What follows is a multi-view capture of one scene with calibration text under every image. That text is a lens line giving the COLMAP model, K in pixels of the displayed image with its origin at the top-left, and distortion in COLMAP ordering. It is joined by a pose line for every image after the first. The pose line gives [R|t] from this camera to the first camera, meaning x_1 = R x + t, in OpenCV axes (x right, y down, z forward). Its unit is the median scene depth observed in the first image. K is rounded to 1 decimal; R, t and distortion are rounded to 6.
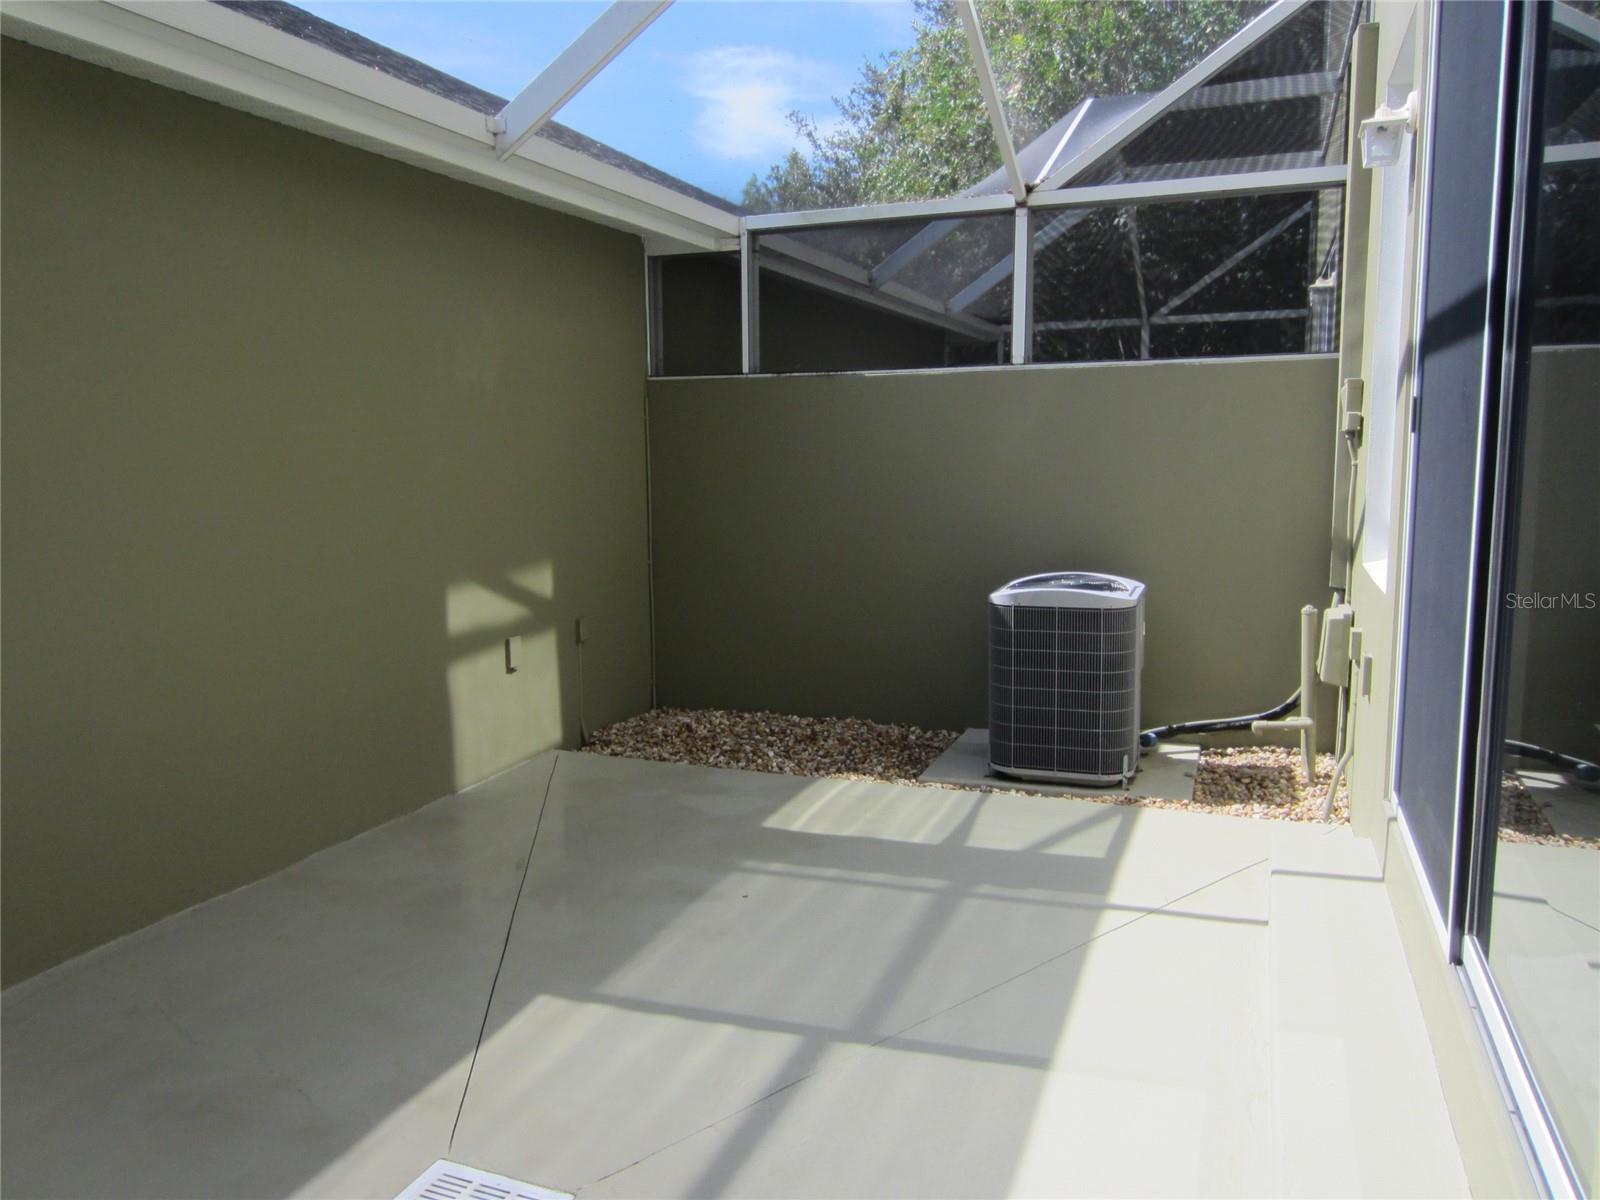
lens RADIAL K [[1159.1, 0, 795.8], [0, 1159.1, 598.2], [0, 0, 1]] dist [-0.018988, -0.004217]
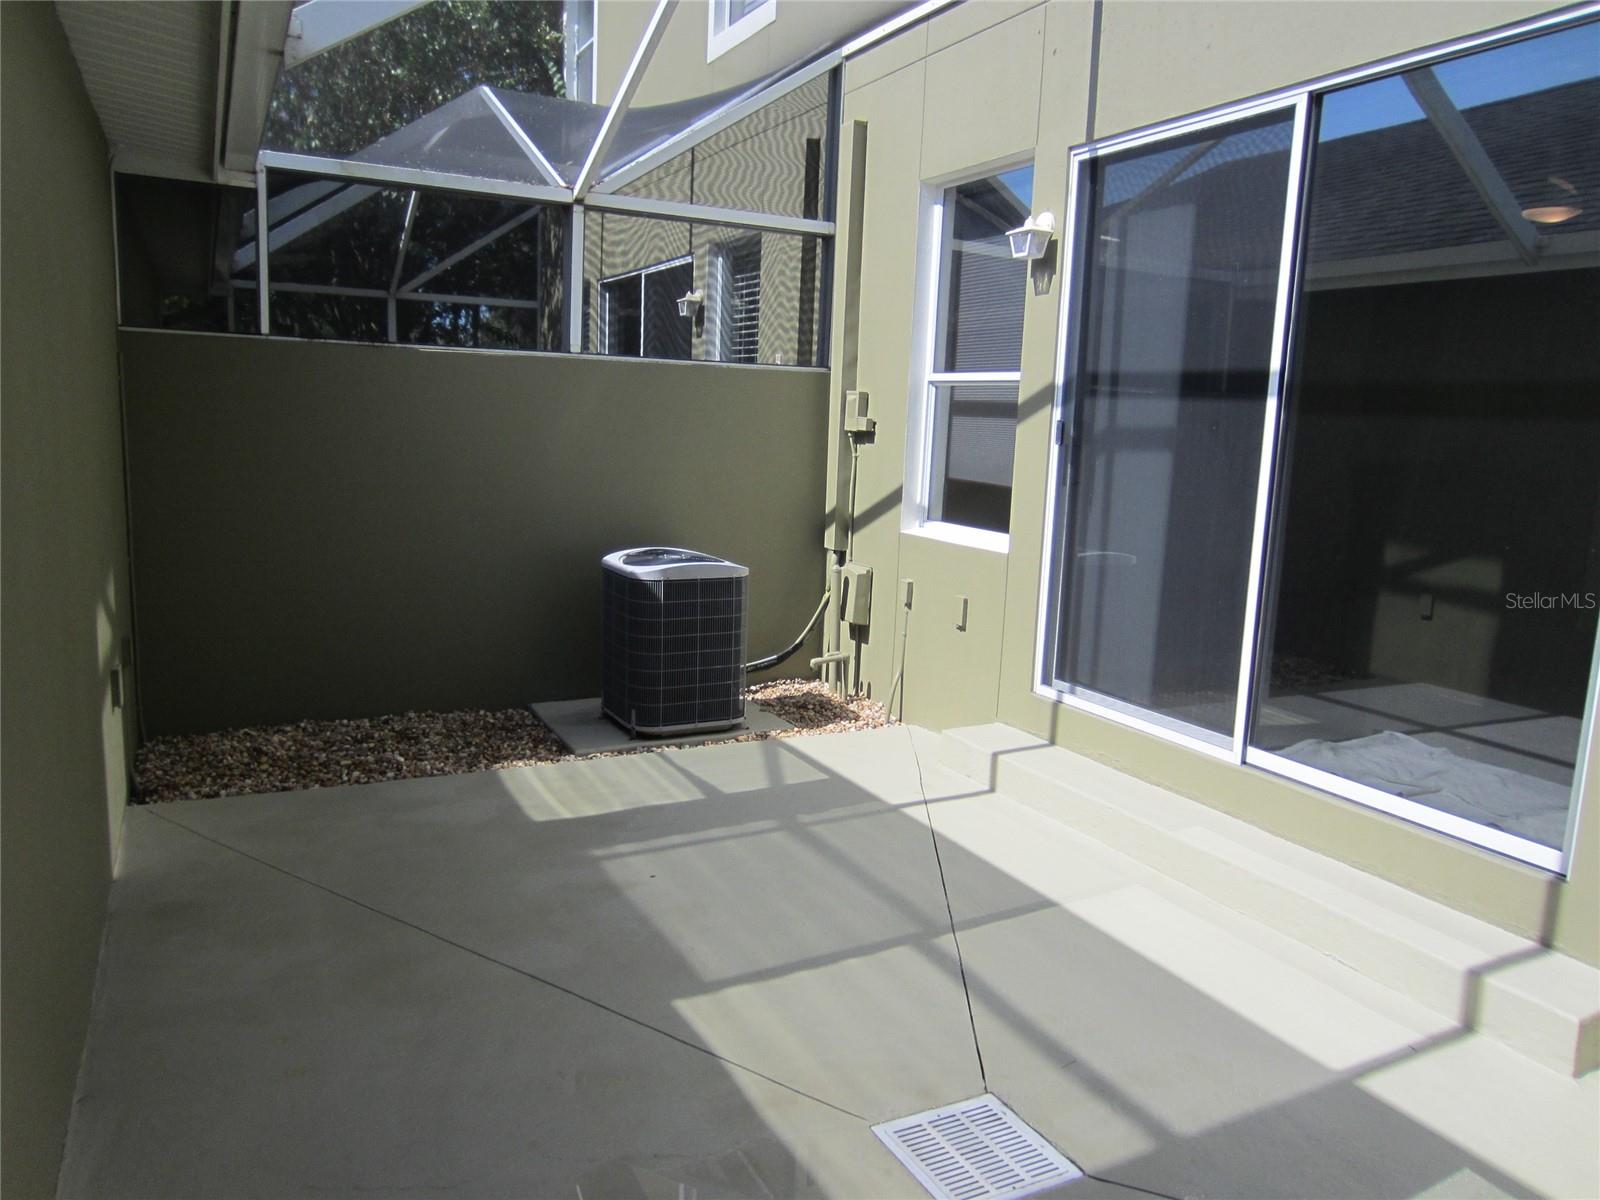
lens RADIAL K [[1159.1, 0, 795.7], [0, 1159.1, 600.2], [0, 0, 1]] dist [-0.018988, -0.004217]
pose [[0.655382, -0.077854, 0.751274, -0.568113], [0.054422, 0.996956, 0.055838, -0.029791], [-0.753334, 0.004291, 0.657624, 0.180806]]
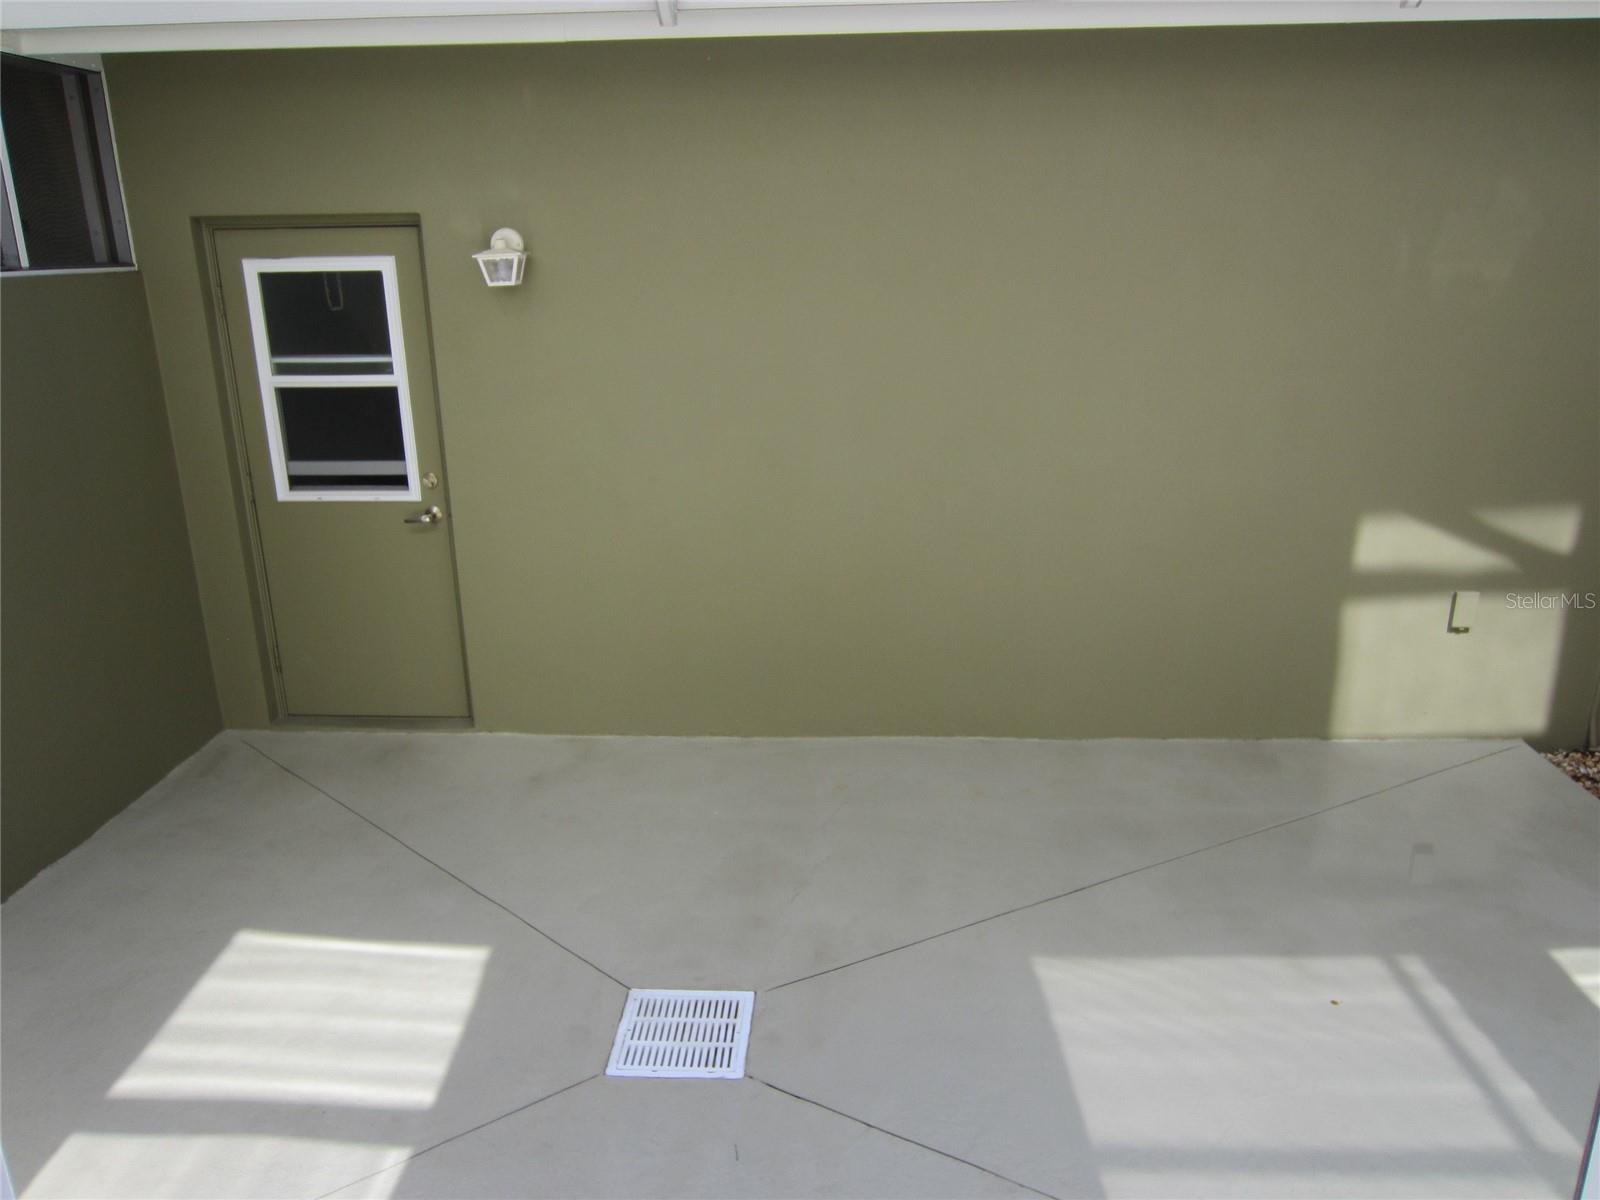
lens RADIAL K [[1159.1, 0, 796.8], [0, 1159.1, 602.6], [0, 0, 1]] dist [-0.018988, -0.004217]
pose [[0.347850, 0.281214, -0.894382, 0.357594], [-0.120940, 0.959445, 0.254634, -0.120066], [0.929717, 0.019592, 0.367753, 0.297351]]
